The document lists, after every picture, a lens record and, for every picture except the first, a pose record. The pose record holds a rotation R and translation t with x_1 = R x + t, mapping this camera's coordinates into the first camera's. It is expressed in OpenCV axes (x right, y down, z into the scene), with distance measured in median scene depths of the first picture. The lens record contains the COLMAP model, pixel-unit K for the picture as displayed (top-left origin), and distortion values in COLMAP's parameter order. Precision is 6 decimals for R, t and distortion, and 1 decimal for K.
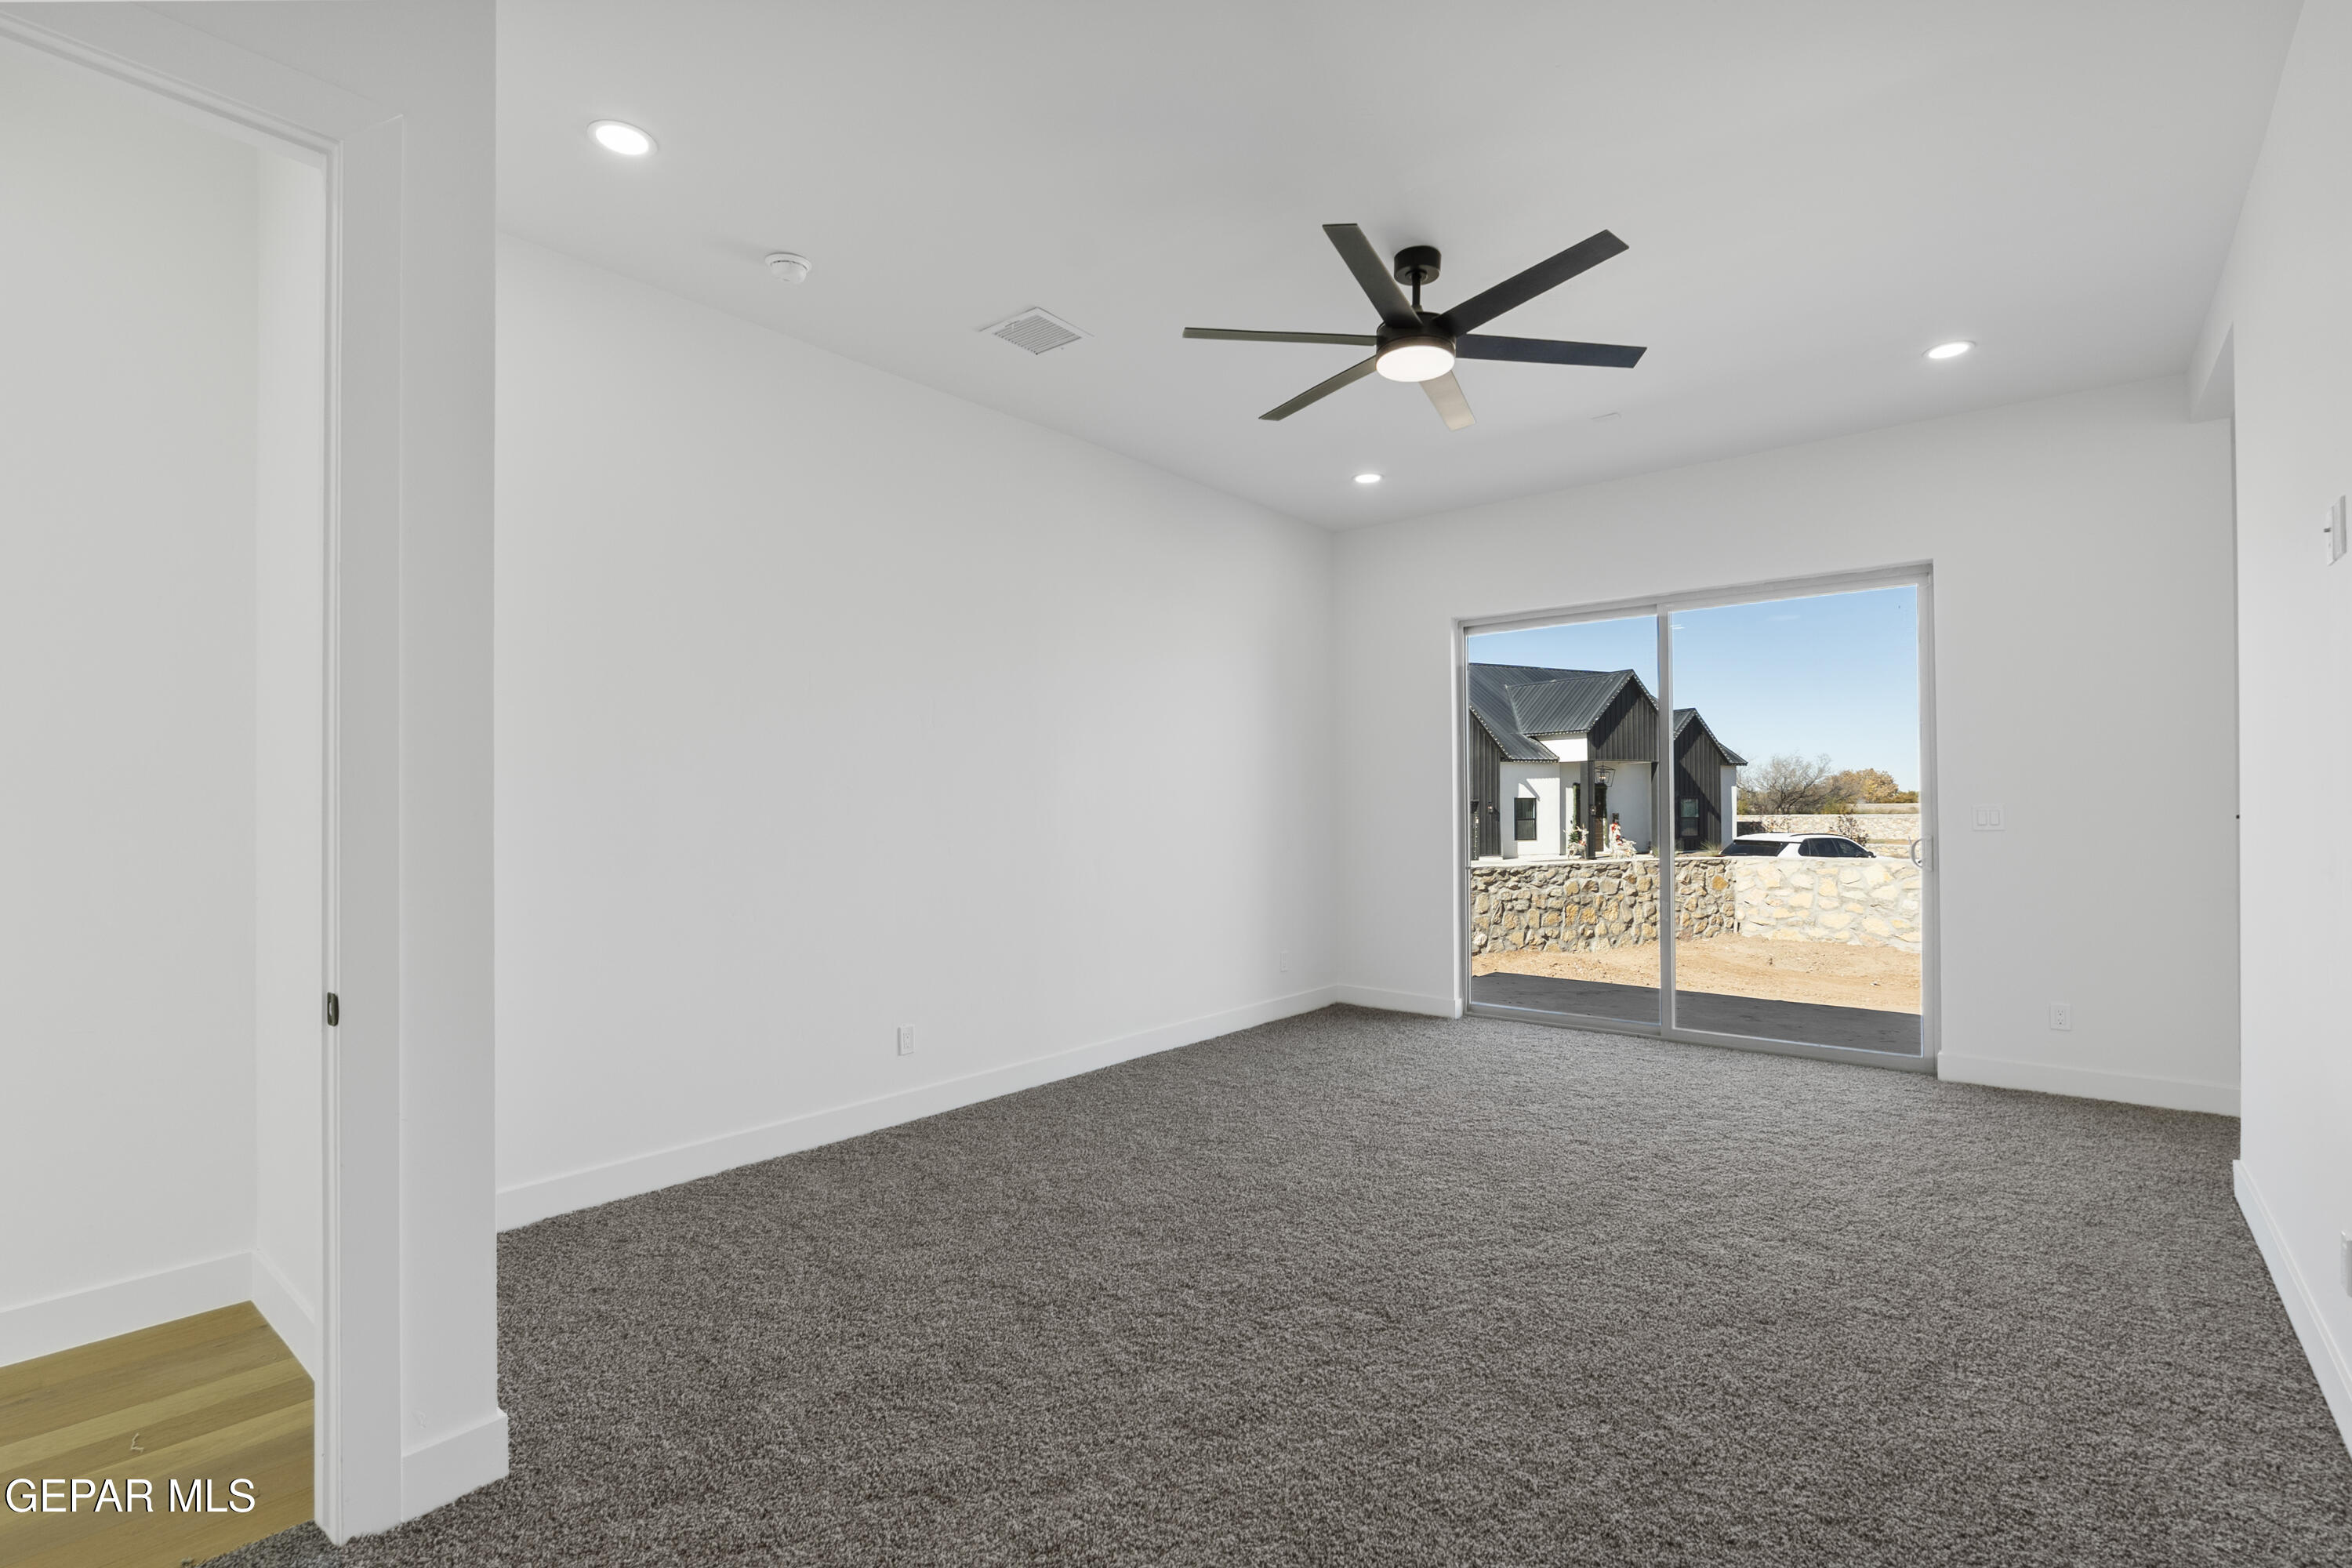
lens RADIAL K [[1087.1, 0, 1177.0], [0, 1087.1, 793.2], [0, 0, 1]] dist [-0.016004, 0.003040]
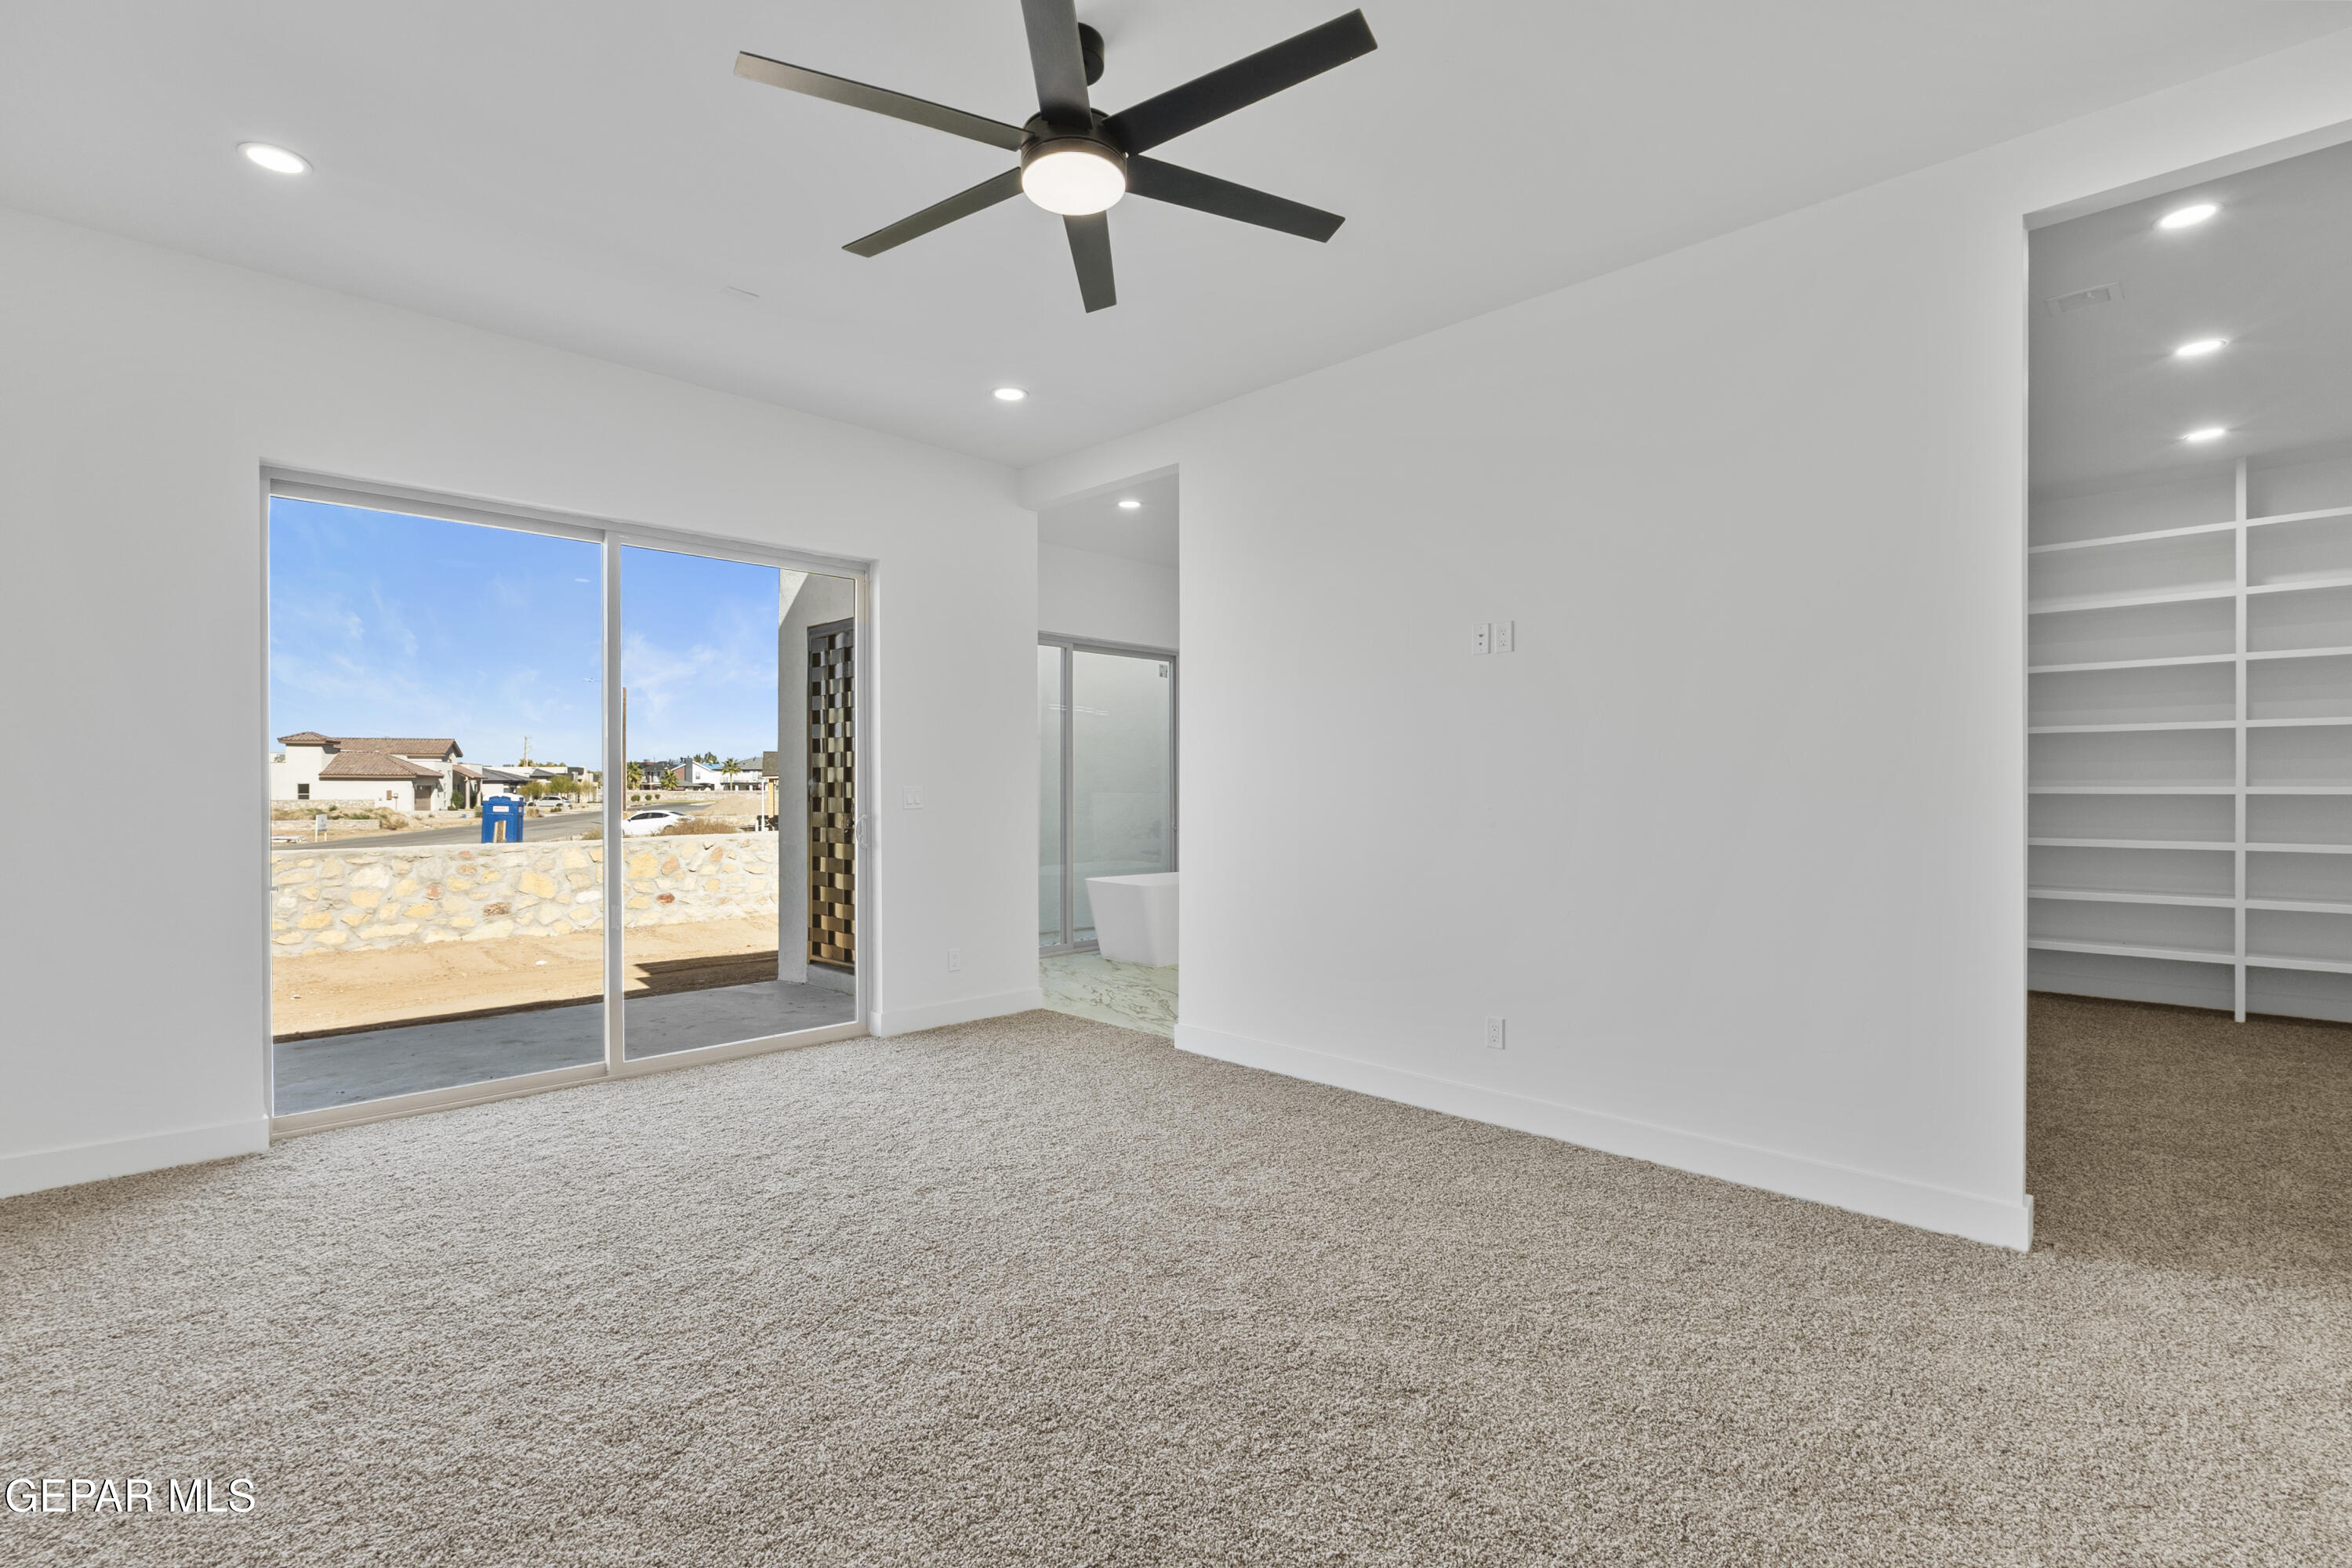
lens RADIAL K [[1087.1, 0, 1167.5], [0, 1087.1, 788.6], [0, 0, 1]] dist [-0.016004, 0.003040]
pose [[0.081804, 0.004648, 0.996638, -0.343109], [-0.013770, 0.999899, -0.003533, 0.012008], [-0.996553, -0.013435, 0.081860, 0.586726]]
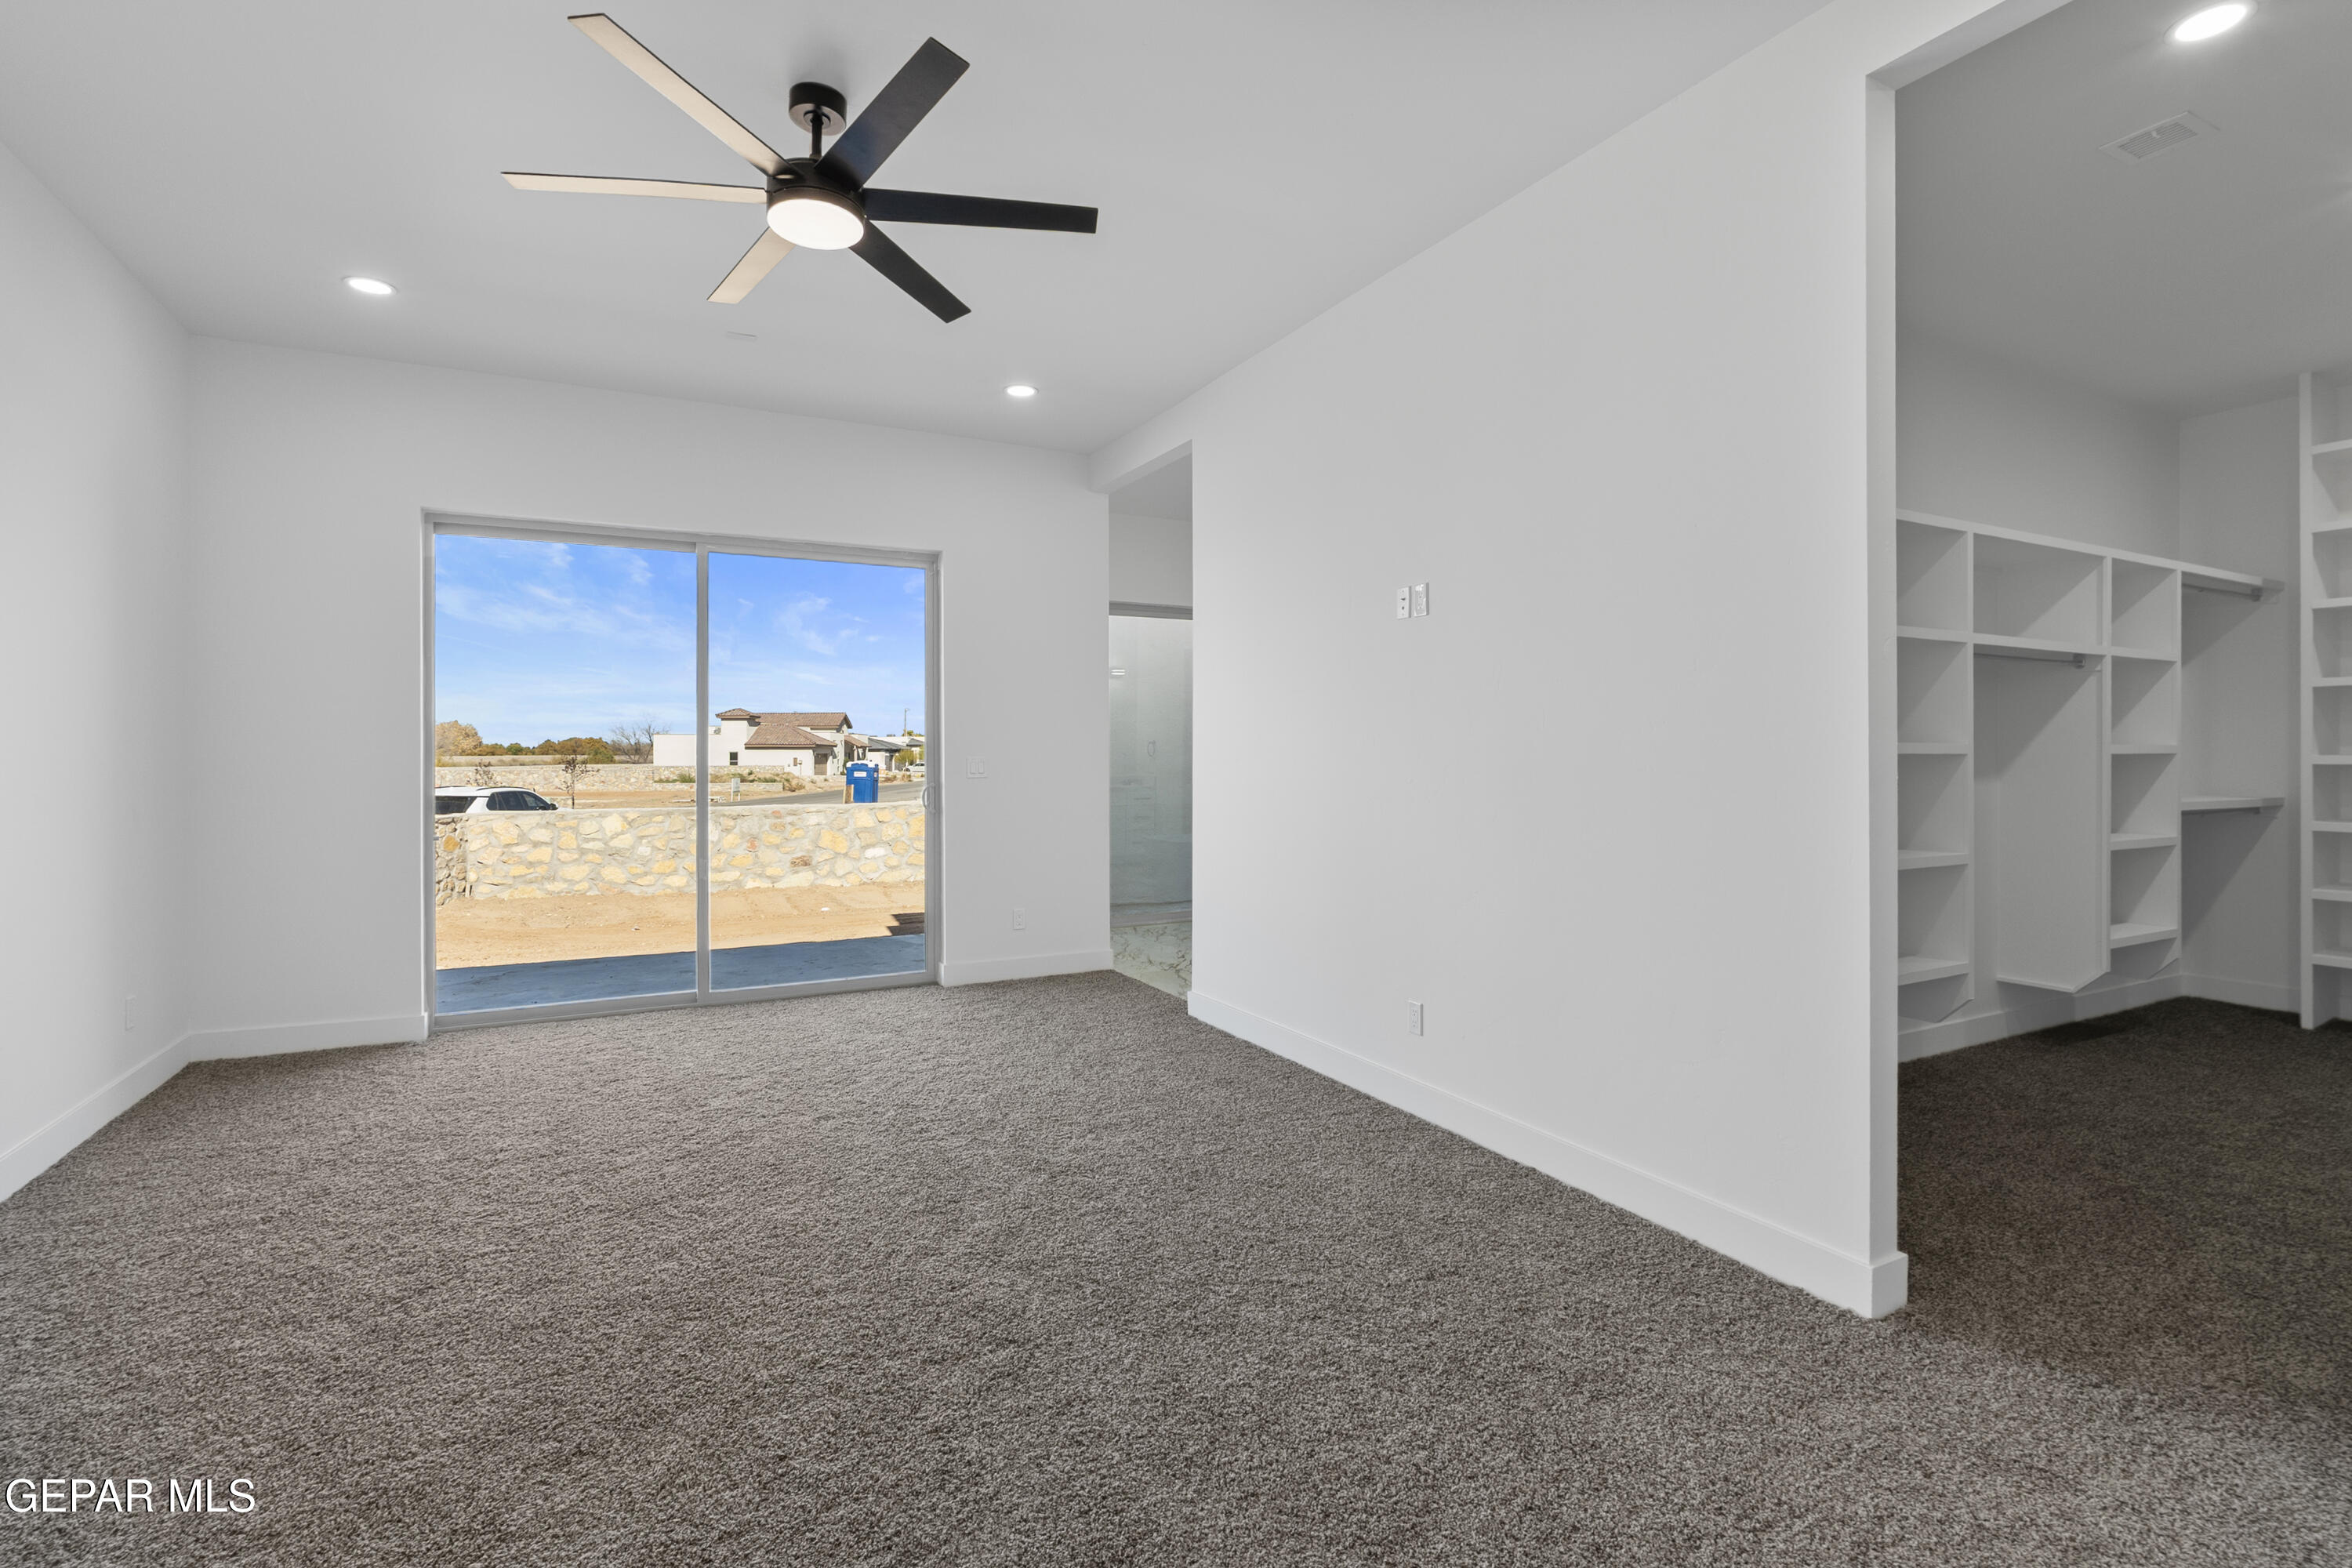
lens RADIAL K [[1087.1, 0, 1167.8], [0, 1087.1, 762.0], [0, 0, 1]] dist [-0.016004, 0.003040]
pose [[0.379551, -0.001786, 0.925169, -0.297718], [-0.012468, 0.999897, 0.007045, 0.002938], [-0.925087, -0.014209, 0.379489, 0.291591]]
